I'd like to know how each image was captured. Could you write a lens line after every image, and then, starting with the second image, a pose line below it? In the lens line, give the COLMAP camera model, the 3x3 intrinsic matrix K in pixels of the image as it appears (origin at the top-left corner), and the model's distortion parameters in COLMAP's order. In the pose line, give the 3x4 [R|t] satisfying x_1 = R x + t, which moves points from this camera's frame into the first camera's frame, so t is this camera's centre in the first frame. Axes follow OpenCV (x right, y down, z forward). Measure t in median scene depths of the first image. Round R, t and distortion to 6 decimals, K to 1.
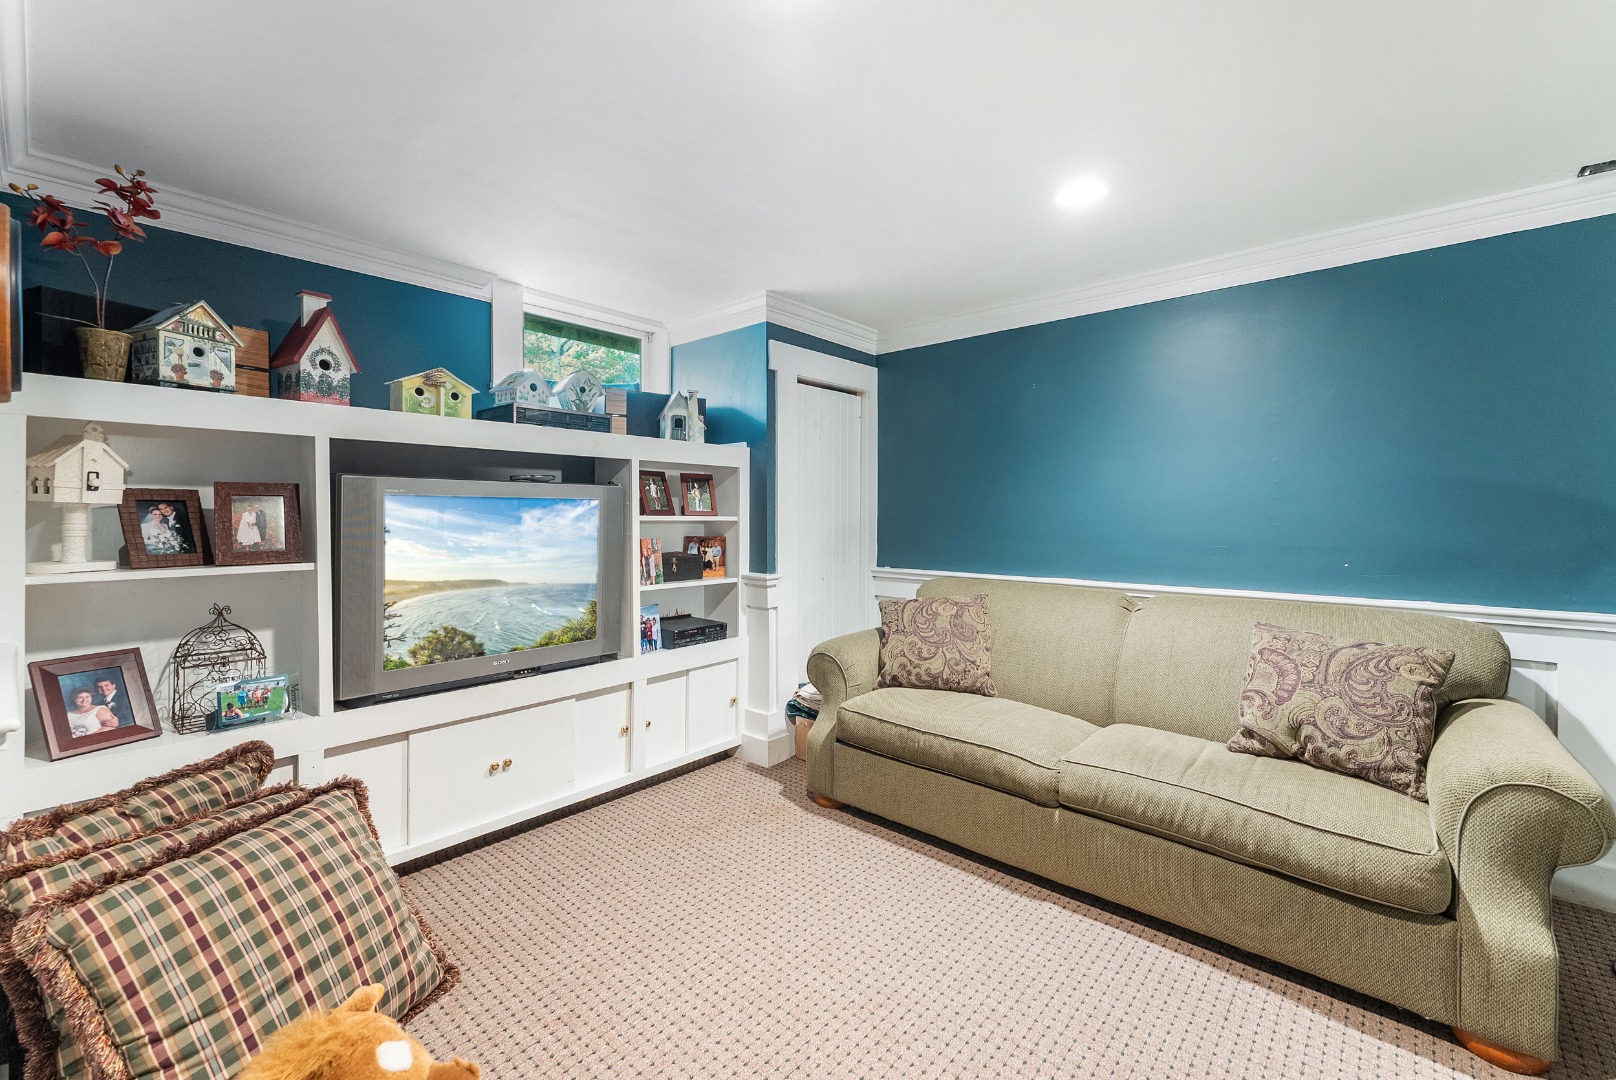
lens RADIAL K [[663.5, 0, 811.5], [0, 663.5, 525.5], [0, 0, 1]] dist [-0.000873, -0.000173]
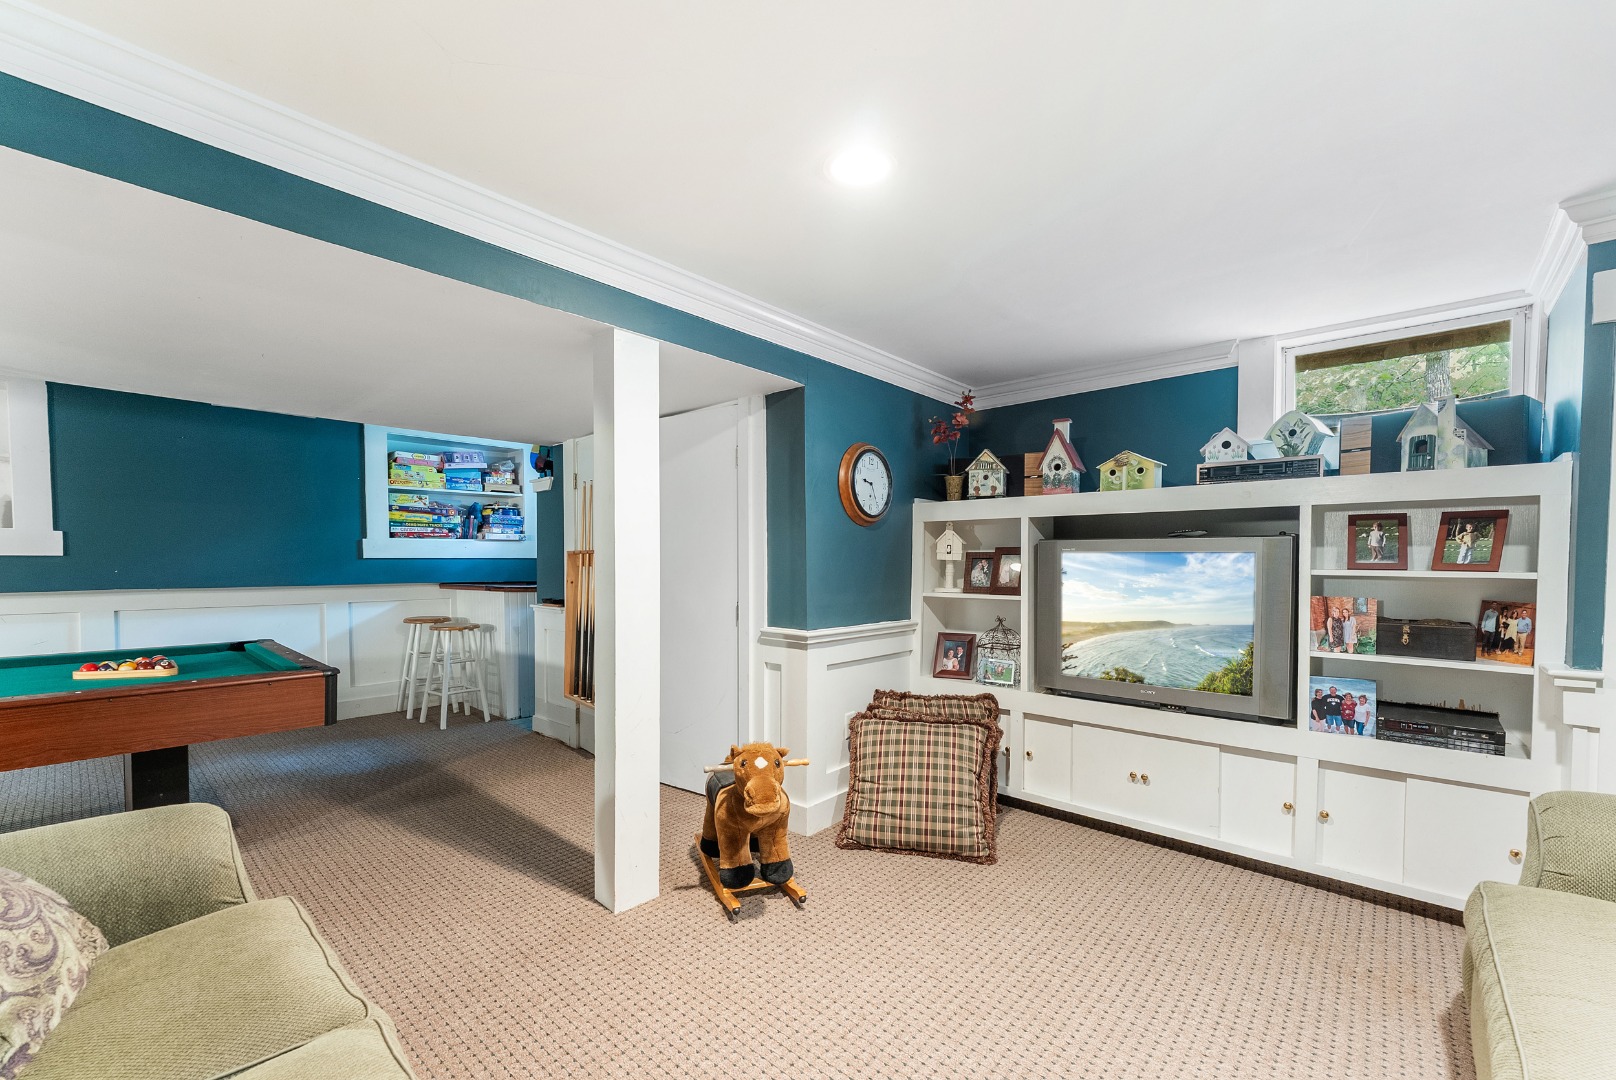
lens RADIAL K [[672.0, 0, 808.8], [0, 672.0, 577.2], [0, 0, 1]] dist [-0.000546, -0.000092]
pose [[-0.014976, 0.025849, -0.999554, 0.746858], [-0.017813, 0.999500, 0.026115, -0.019030], [0.999729, 0.018196, -0.014508, 0.419490]]
